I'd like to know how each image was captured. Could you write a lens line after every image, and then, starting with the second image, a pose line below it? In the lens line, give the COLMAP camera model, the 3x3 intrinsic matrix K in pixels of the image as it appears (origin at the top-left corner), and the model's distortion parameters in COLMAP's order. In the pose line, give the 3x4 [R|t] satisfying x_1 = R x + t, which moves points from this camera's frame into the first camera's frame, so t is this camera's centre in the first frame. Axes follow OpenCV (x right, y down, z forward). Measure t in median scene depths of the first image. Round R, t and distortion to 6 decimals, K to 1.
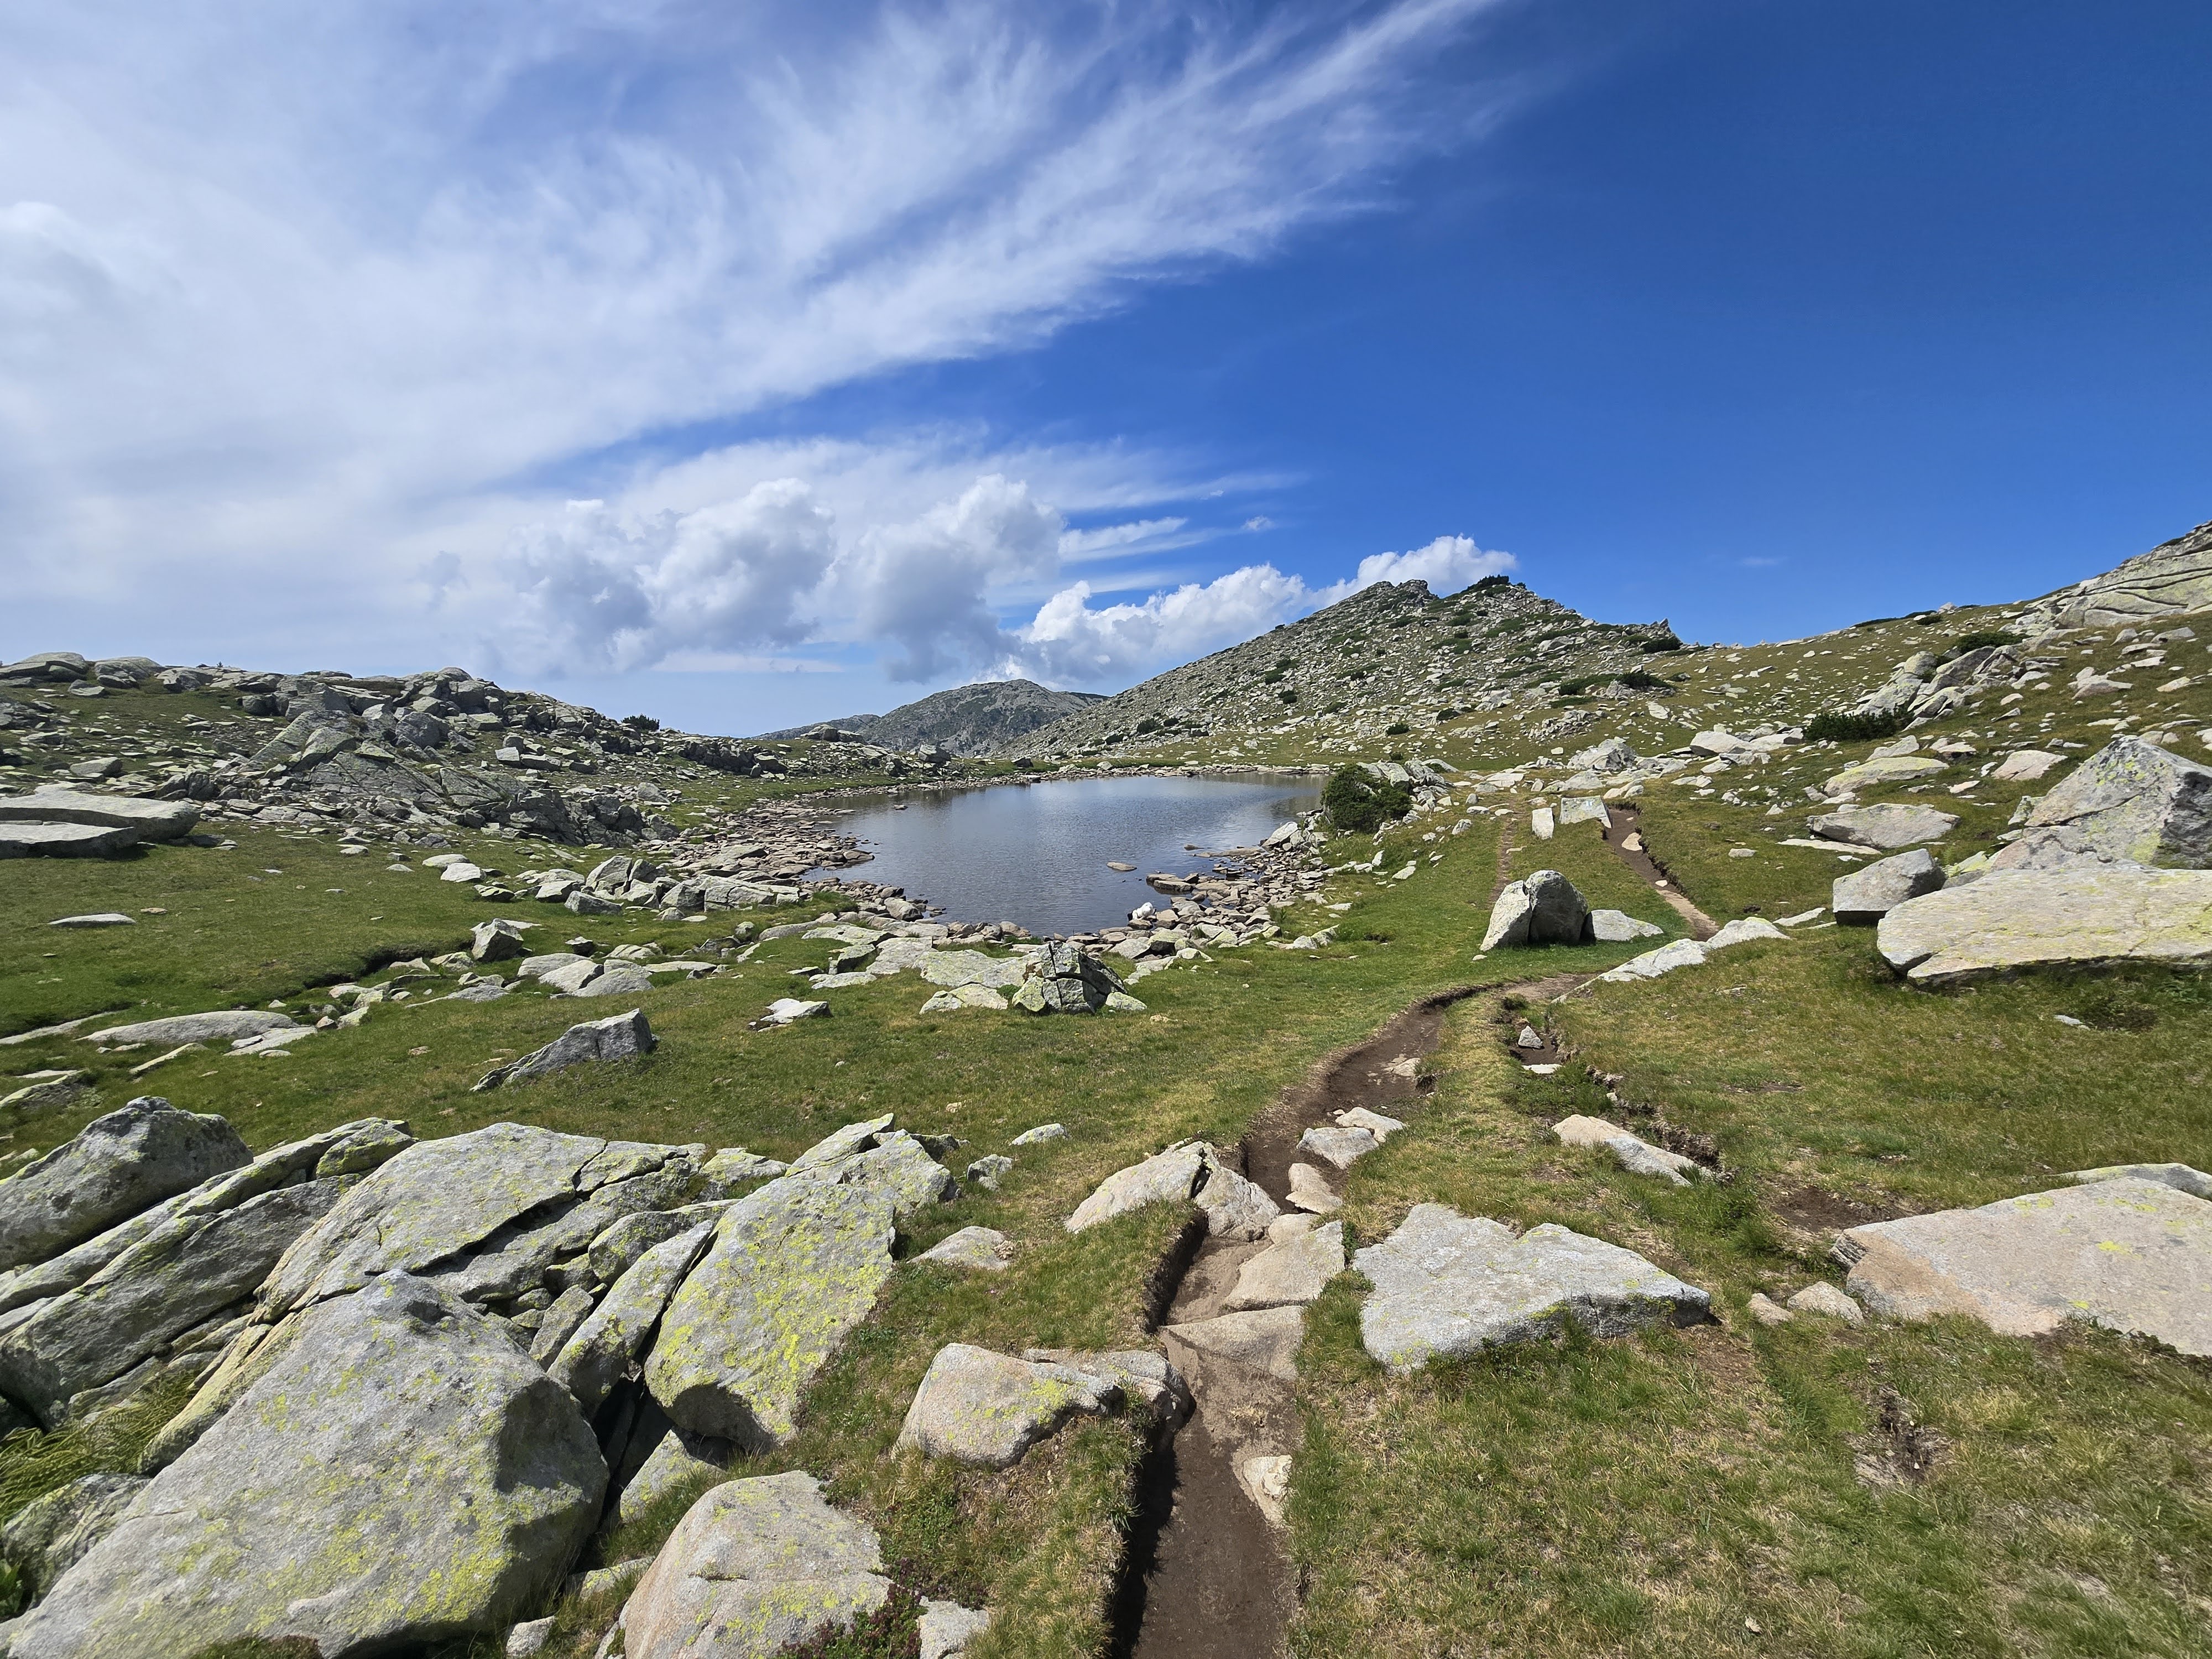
lens RADIAL K [[927.0, 0, 1120.0], [0, 927.0, 836.7], [0, 0, 1]] dist [-0.004535, 0.002428]
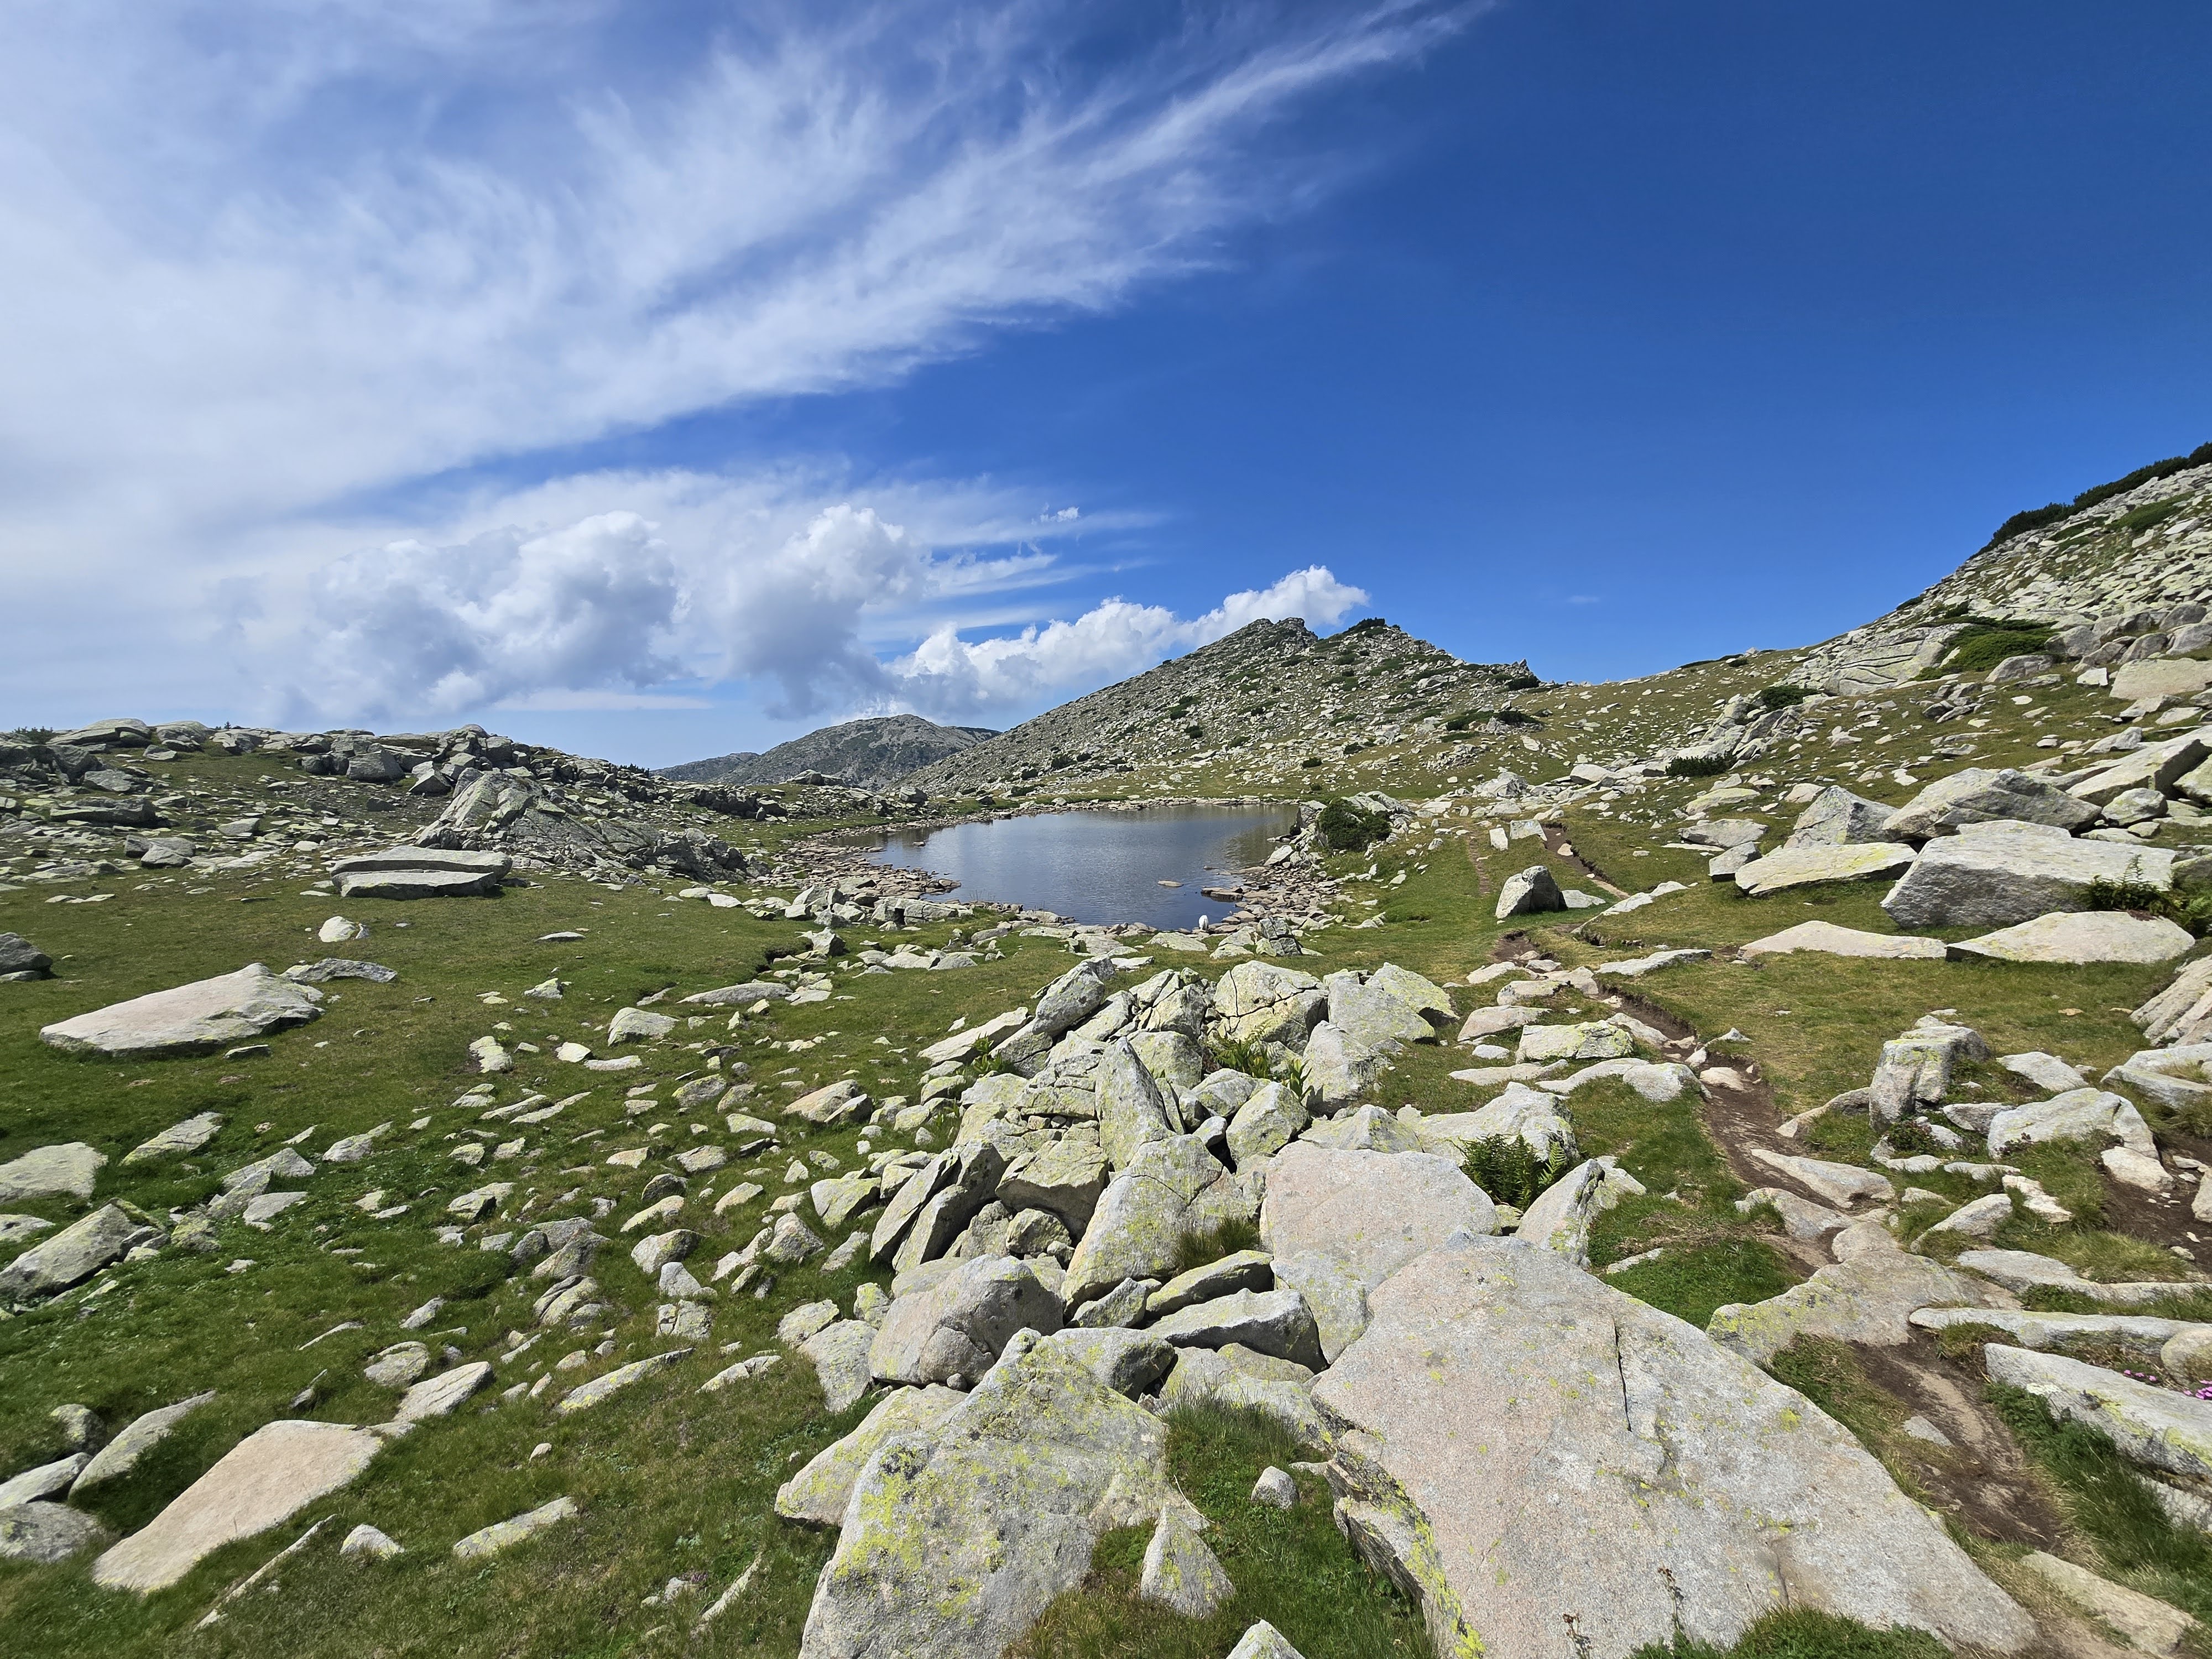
lens RADIAL K [[927.0, 0, 1126.9], [0, 927.0, 836.1], [0, 0, 1]] dist [-0.004535, 0.002428]
pose [[0.991271, -0.028015, 0.128831, -0.154293], [0.032538, 0.998921, -0.033133, 0.004886], [-0.127764, 0.037036, 0.991113, -0.172540]]
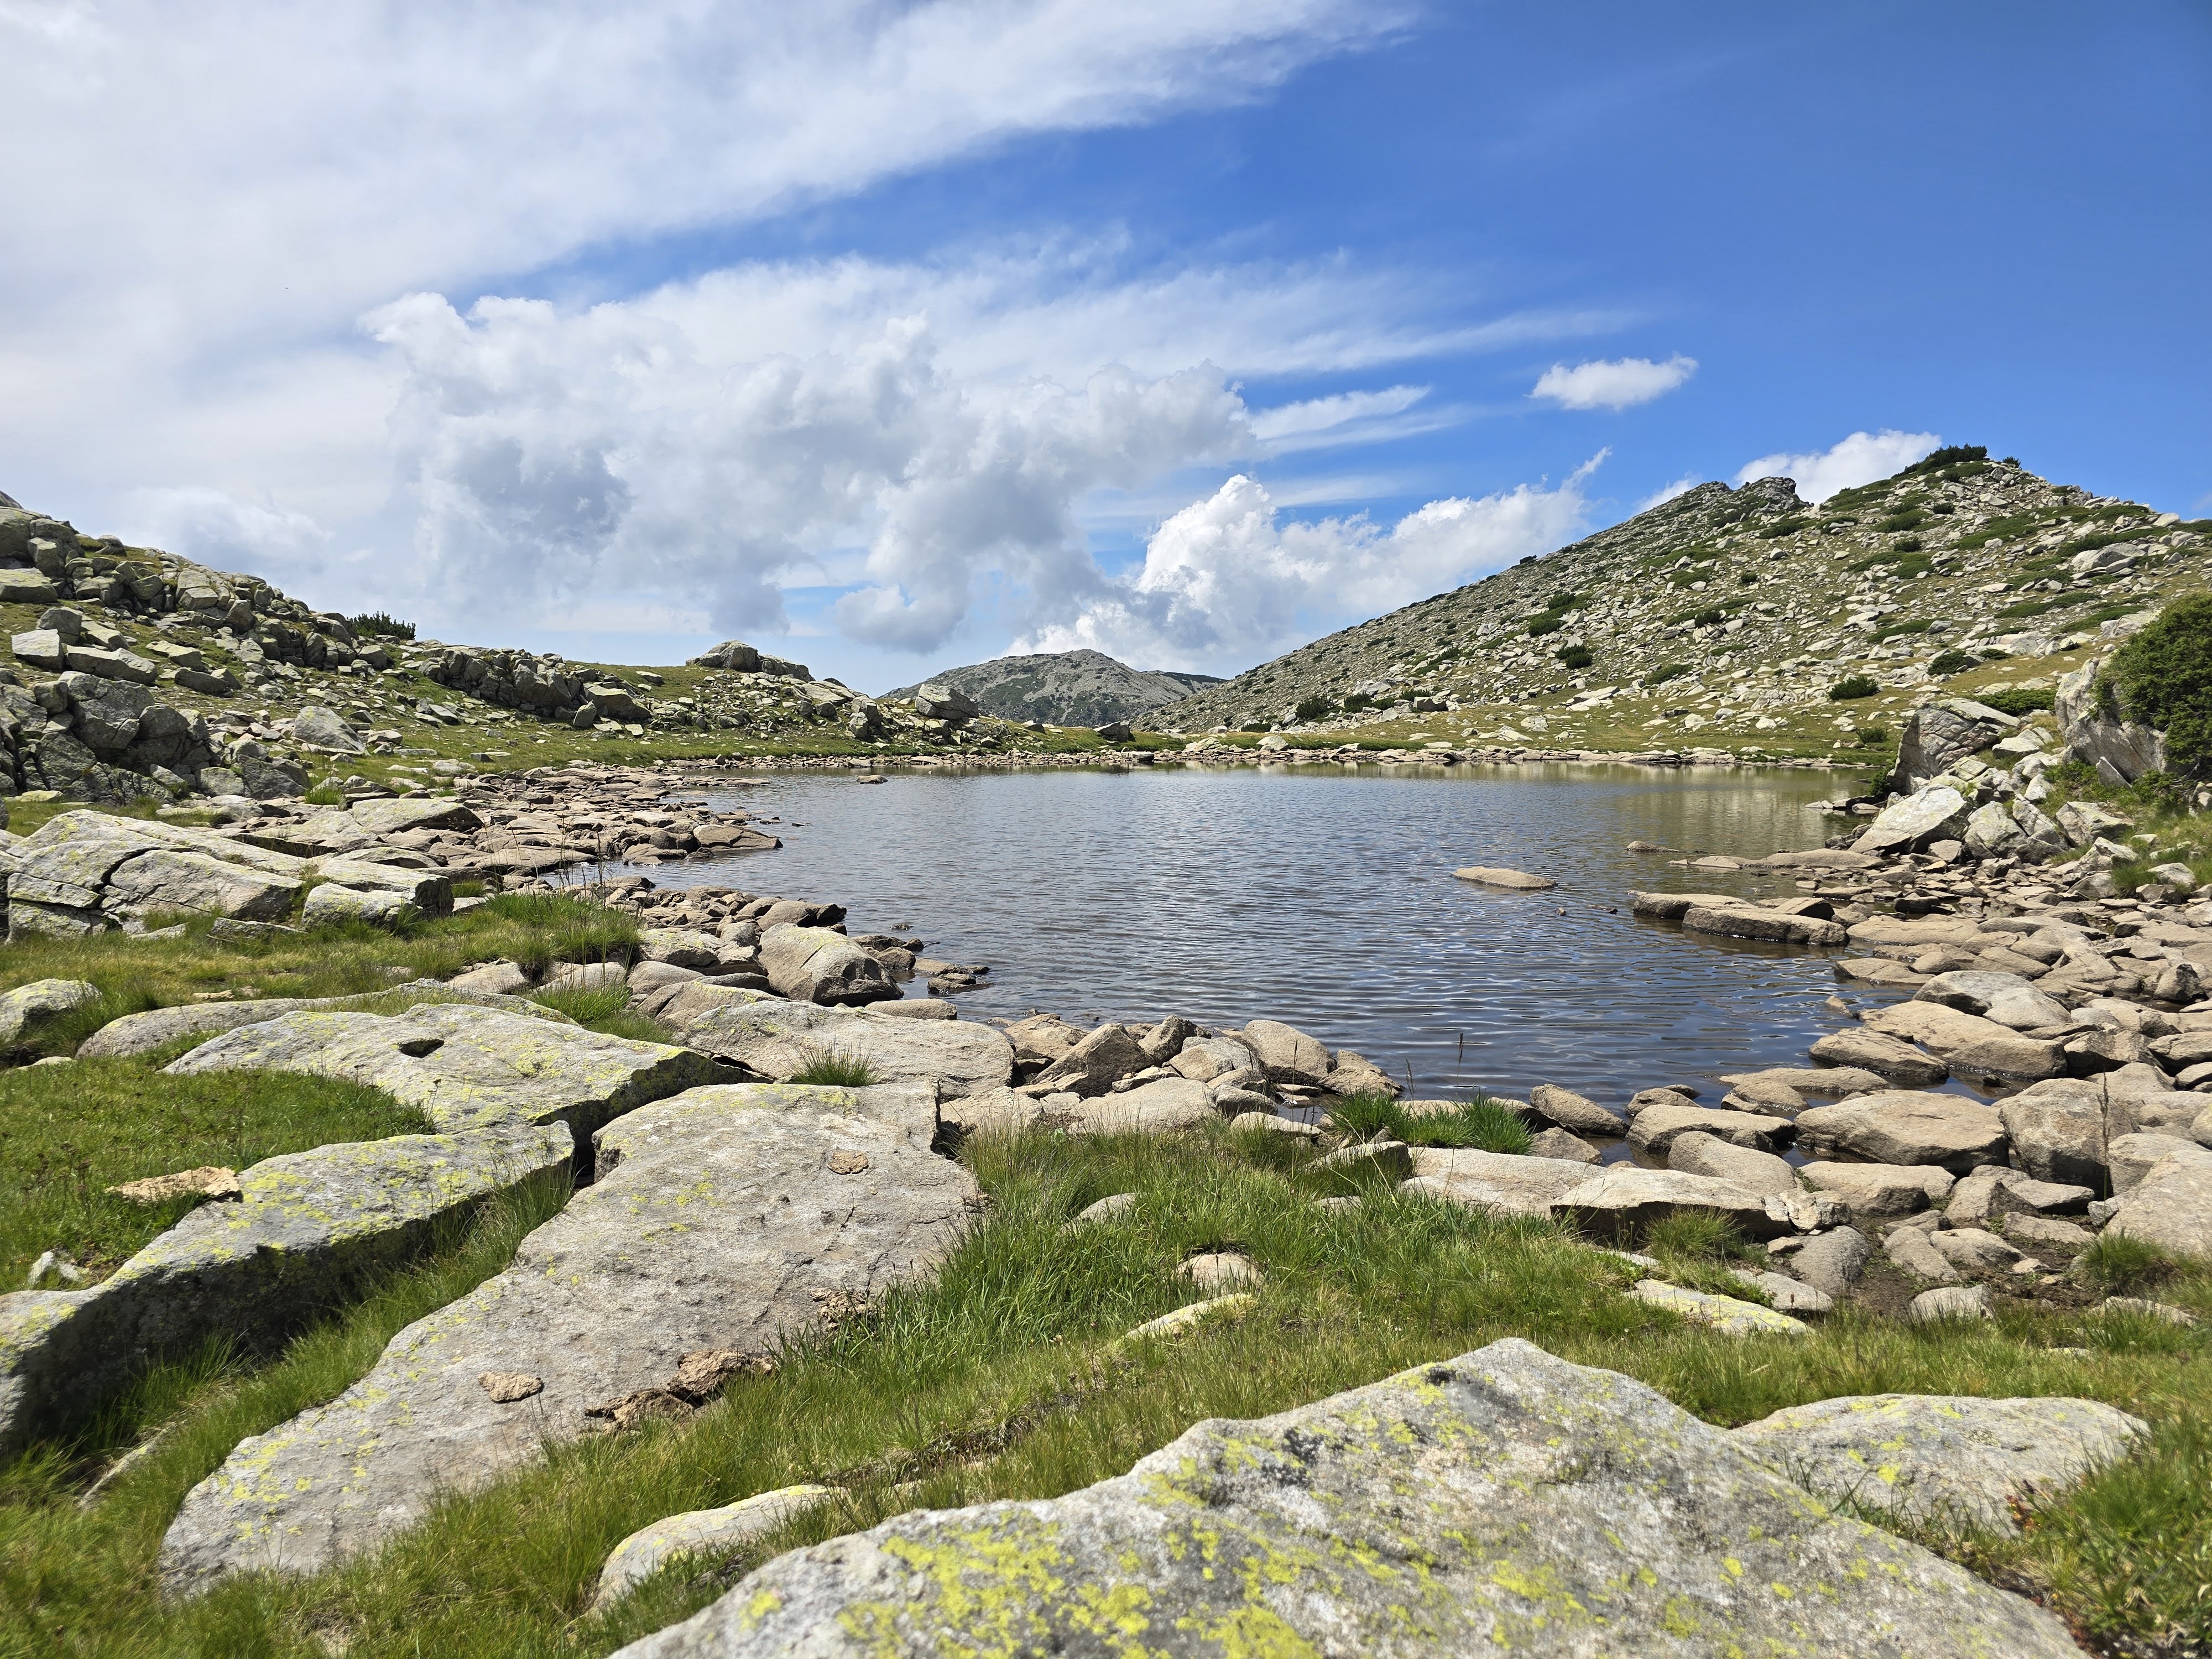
lens RADIAL K [[1514.2, 0, 1098.0], [0, 1514.2, 842.5], [0, 0, 1]] dist [0.059791, -0.056799]
pose [[0.995386, 0.022666, -0.093233, -0.065744], [-0.026858, 0.998672, -0.043956, 0.033056], [0.092113, 0.046257, 0.994674, 0.319527]]
